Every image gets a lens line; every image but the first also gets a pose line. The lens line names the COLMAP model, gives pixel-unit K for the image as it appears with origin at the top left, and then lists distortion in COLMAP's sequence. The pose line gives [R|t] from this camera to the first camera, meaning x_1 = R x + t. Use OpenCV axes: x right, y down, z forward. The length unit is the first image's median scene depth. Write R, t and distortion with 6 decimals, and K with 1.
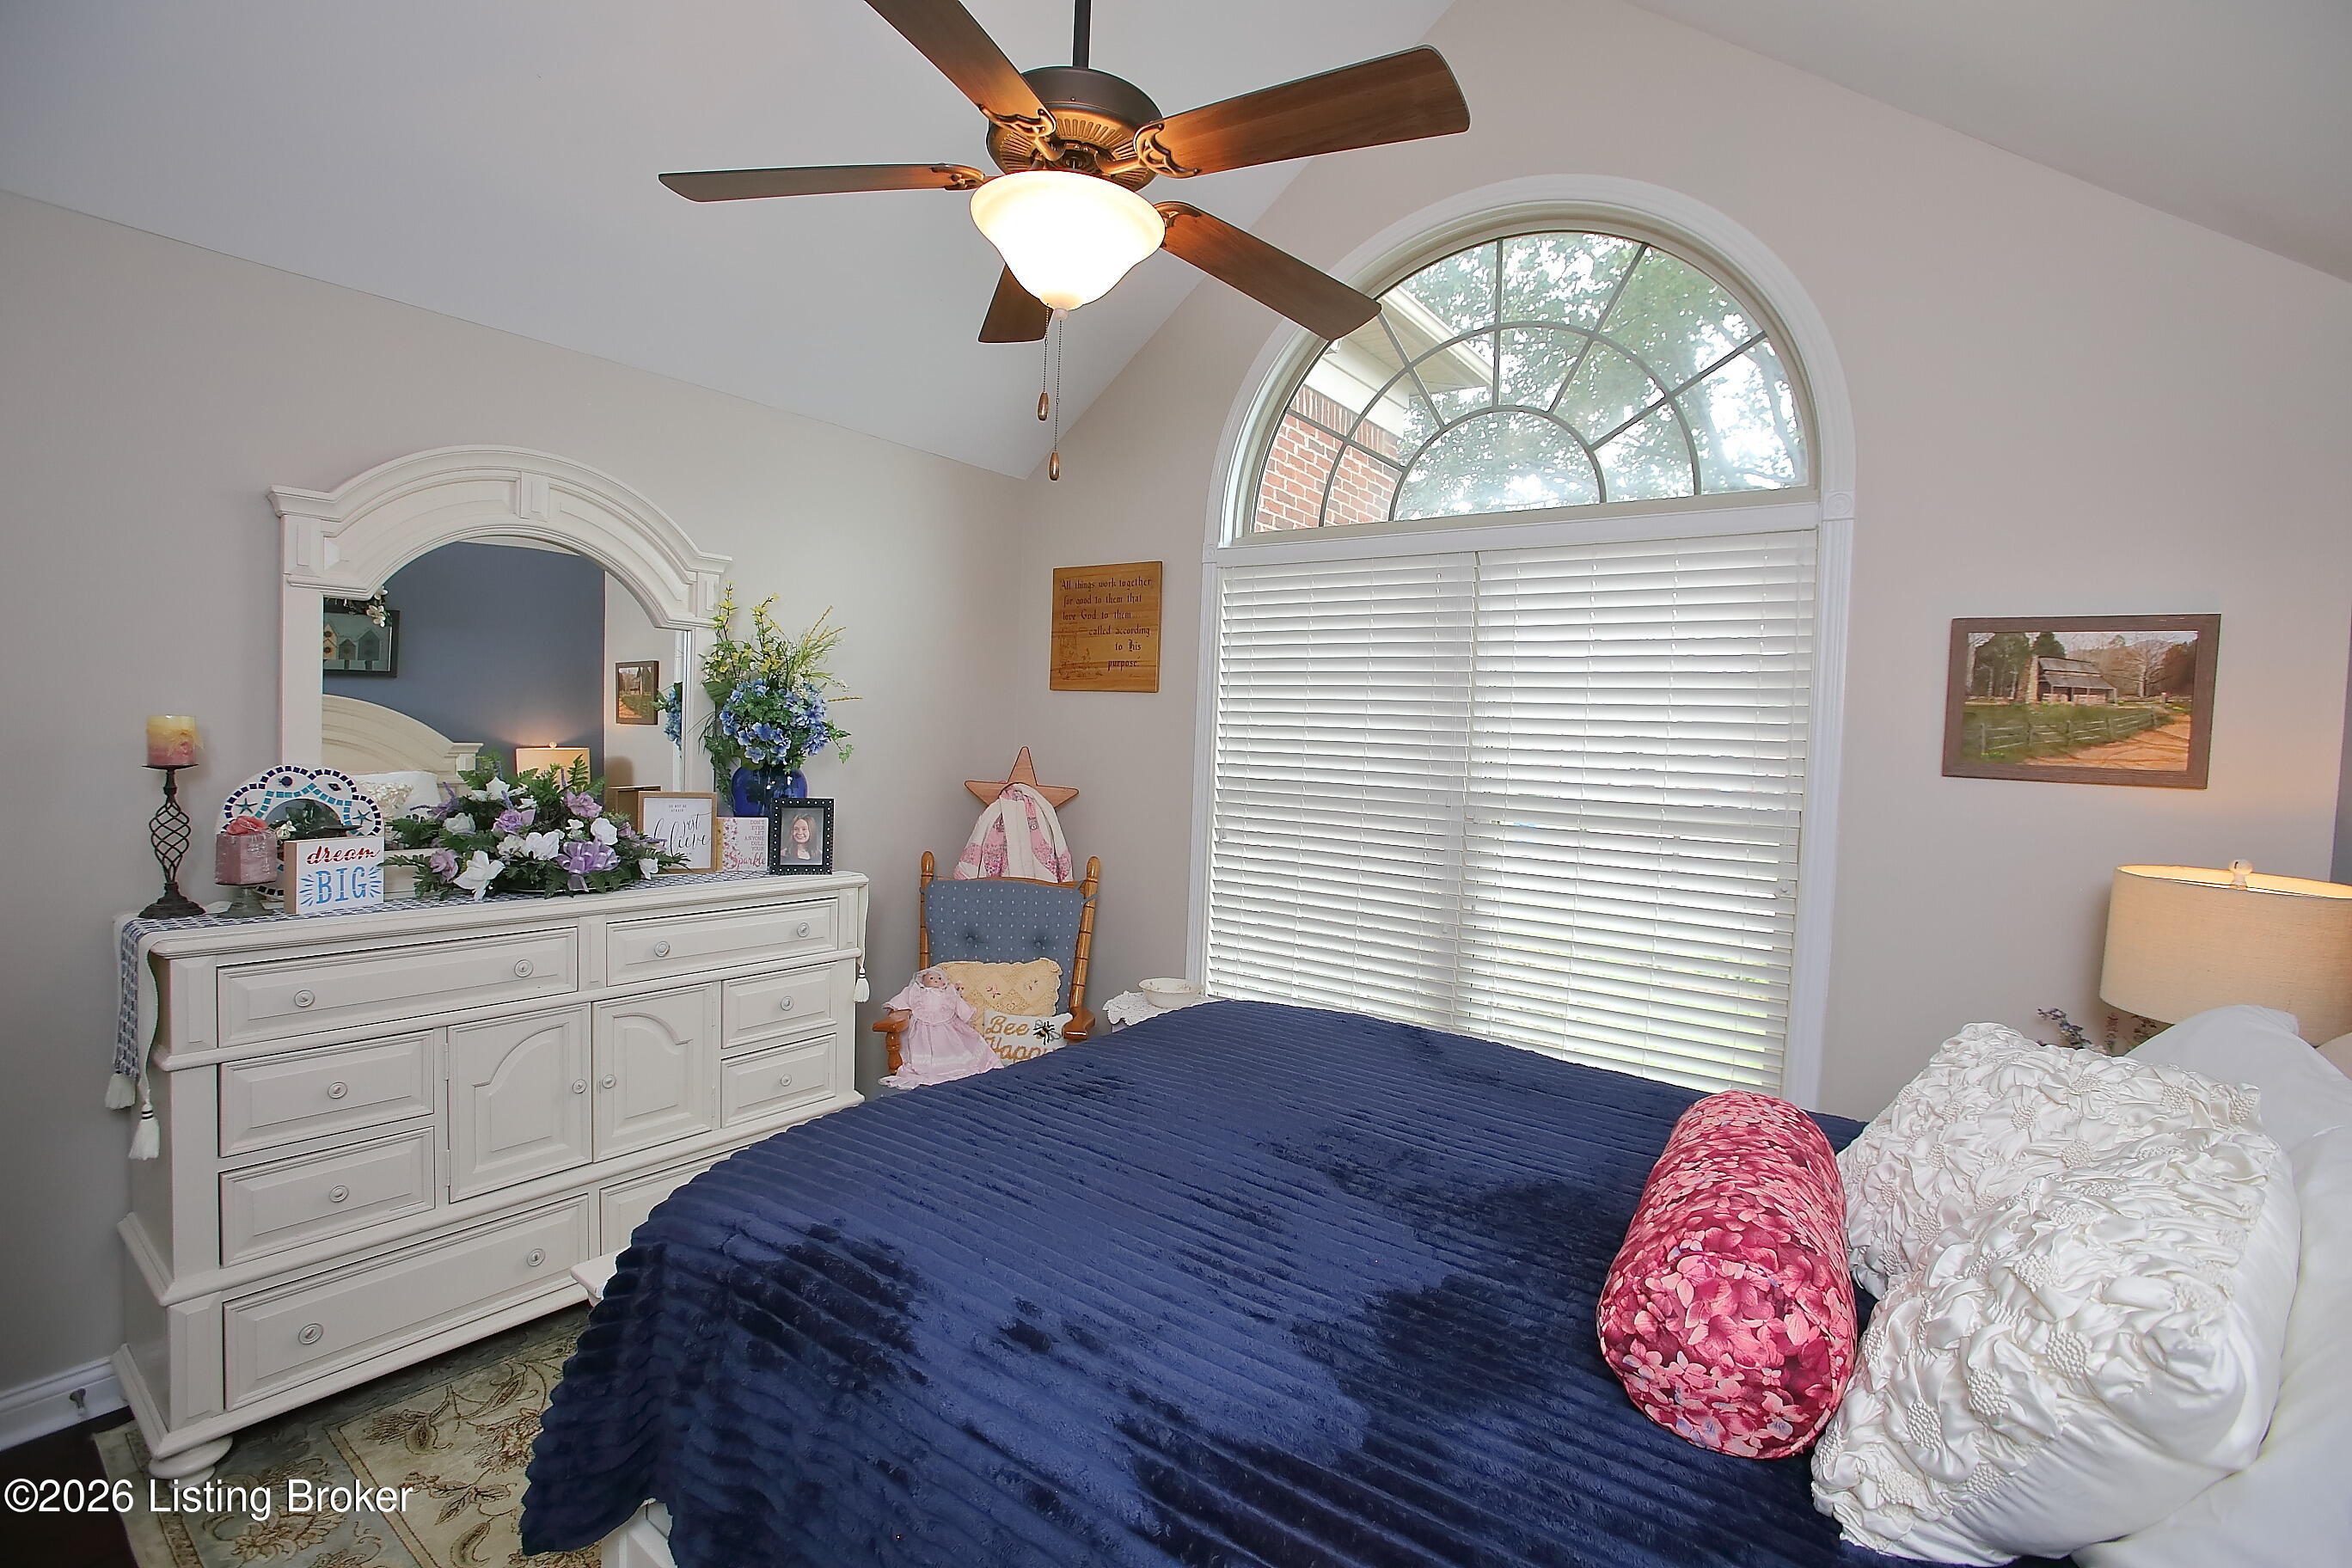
lens RADIAL K [[1076.6, 0, 1174.5], [0, 1076.6, 770.8], [0, 0, 1]] dist [-0.074900, 0.028619]
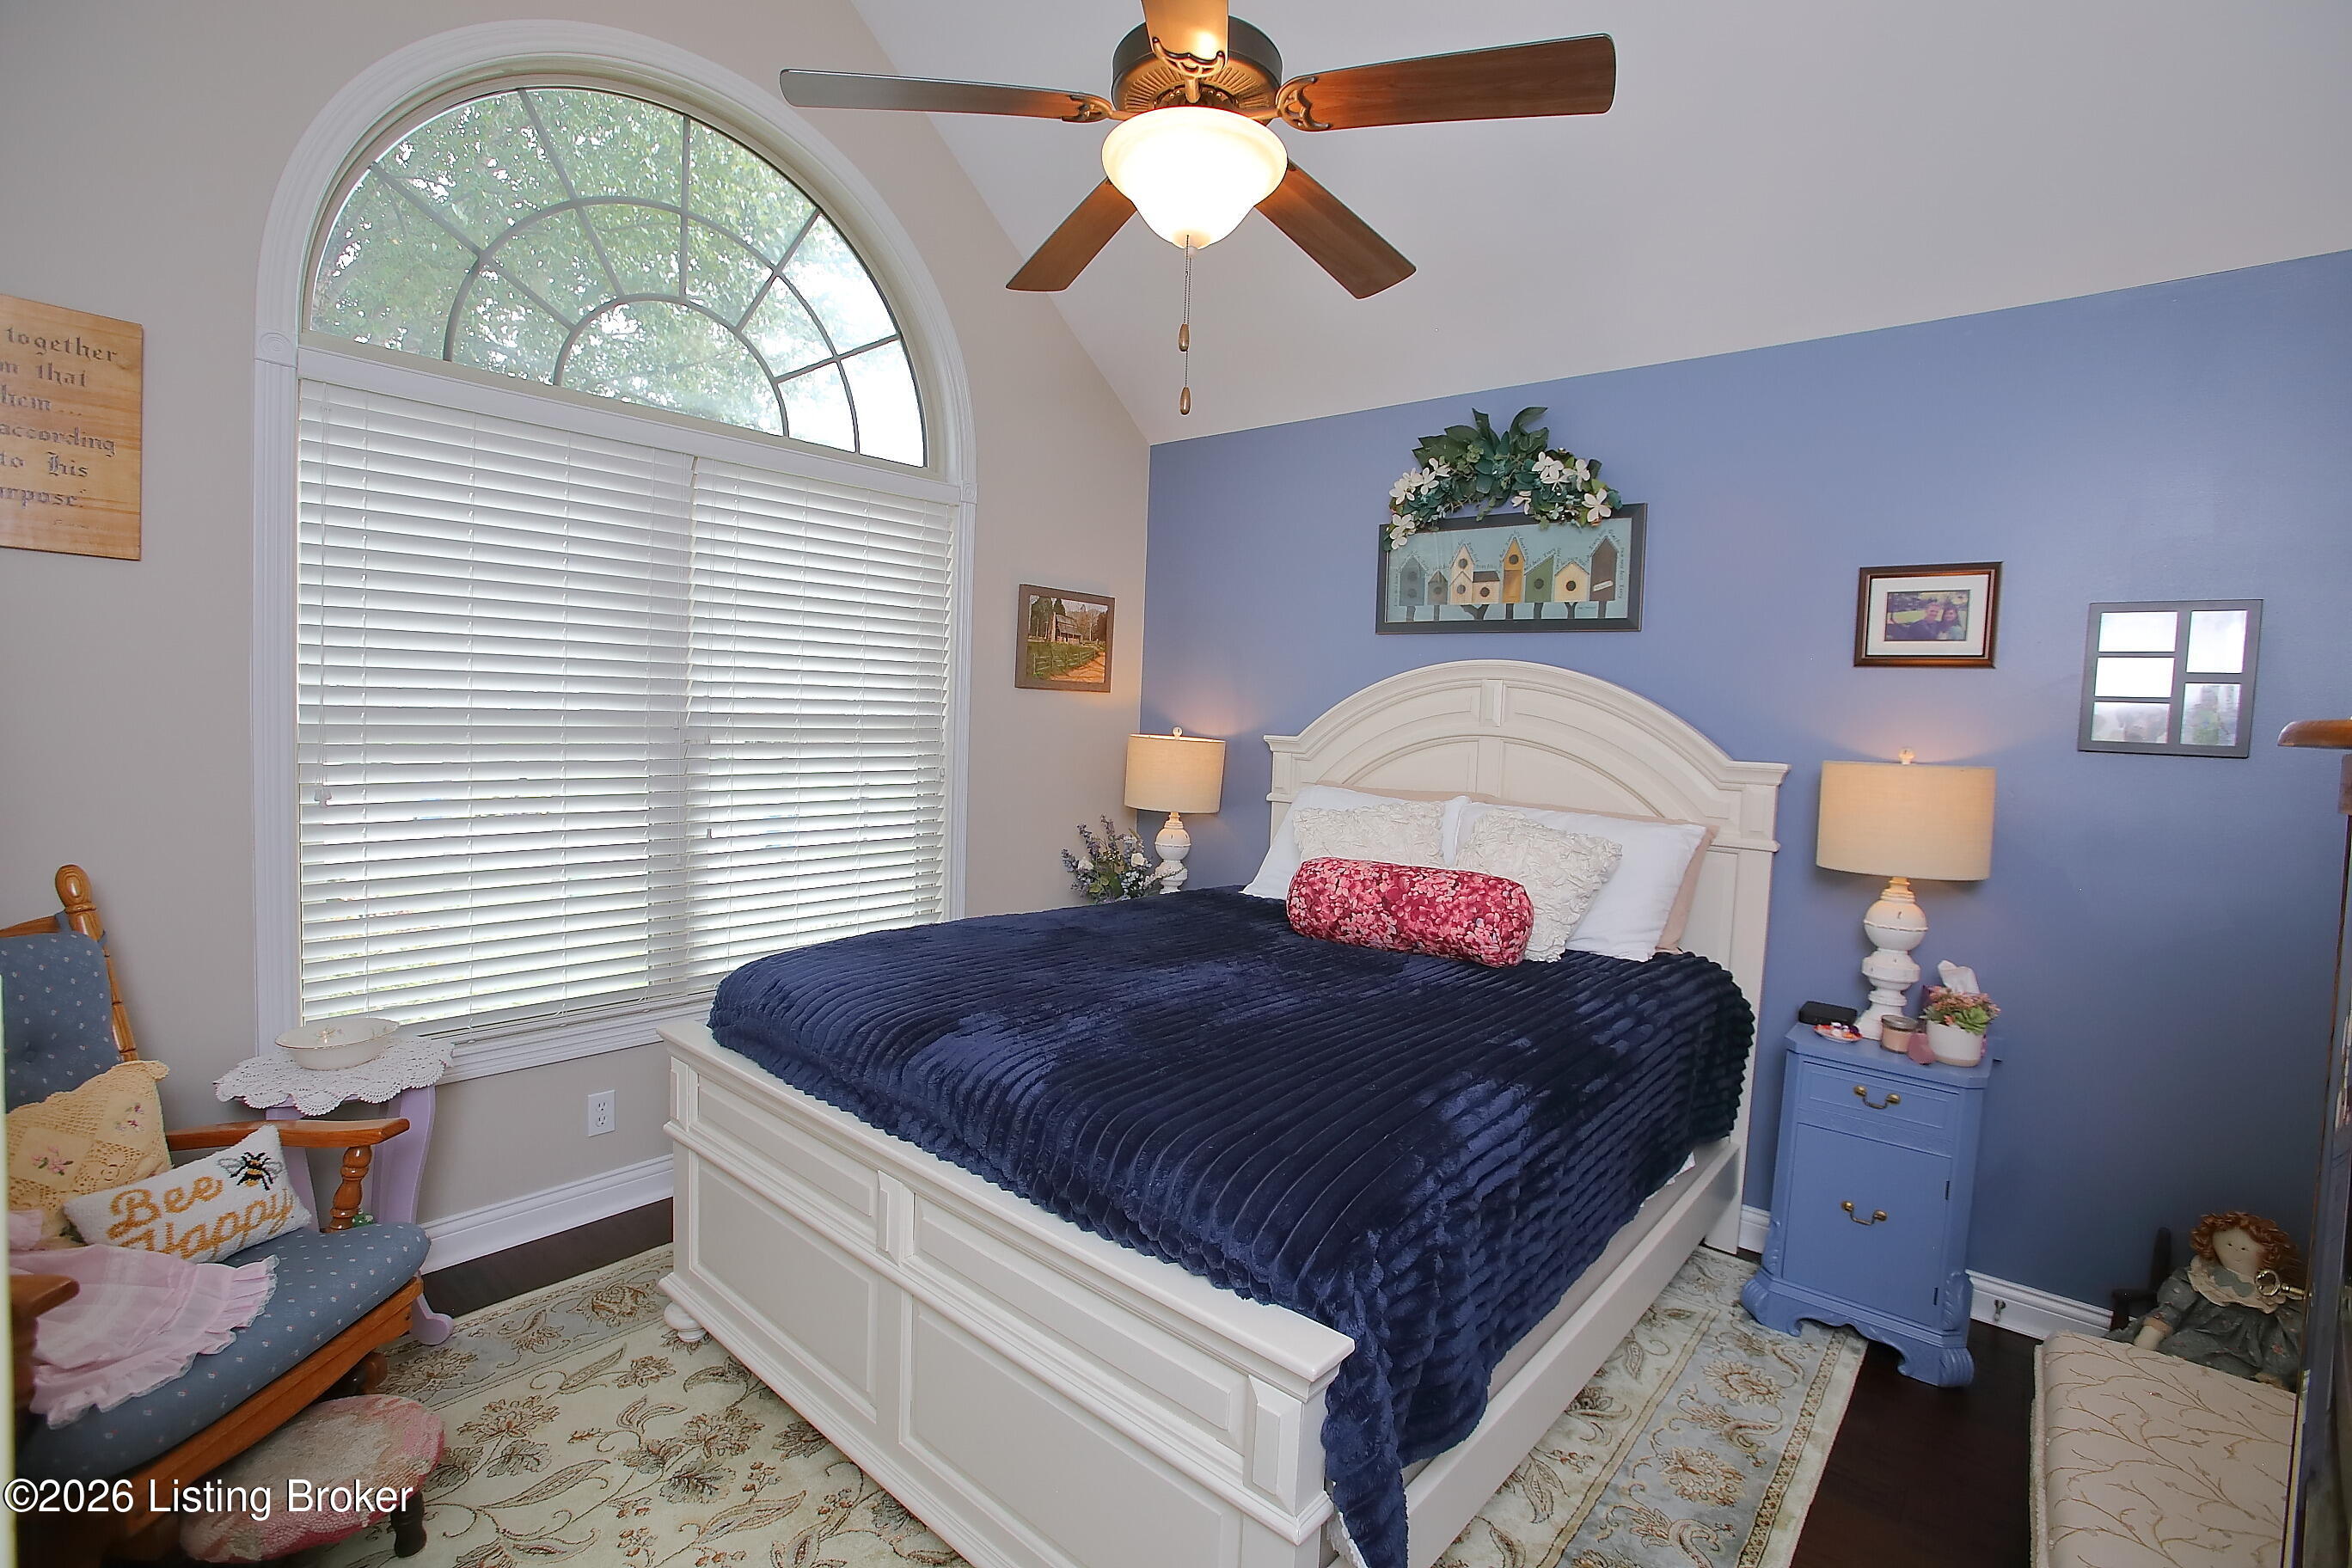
lens RADIAL K [[1076.6, 0, 1174.5], [0, 1076.6, 770.8], [0, 0, 1]] dist [-0.074900, 0.028619]
pose [[0.080652, -0.092479, 0.992443, -0.804509], [0.004094, 0.995709, 0.092451, -0.018289], [-0.996734, -0.003393, 0.080684, 0.641772]]
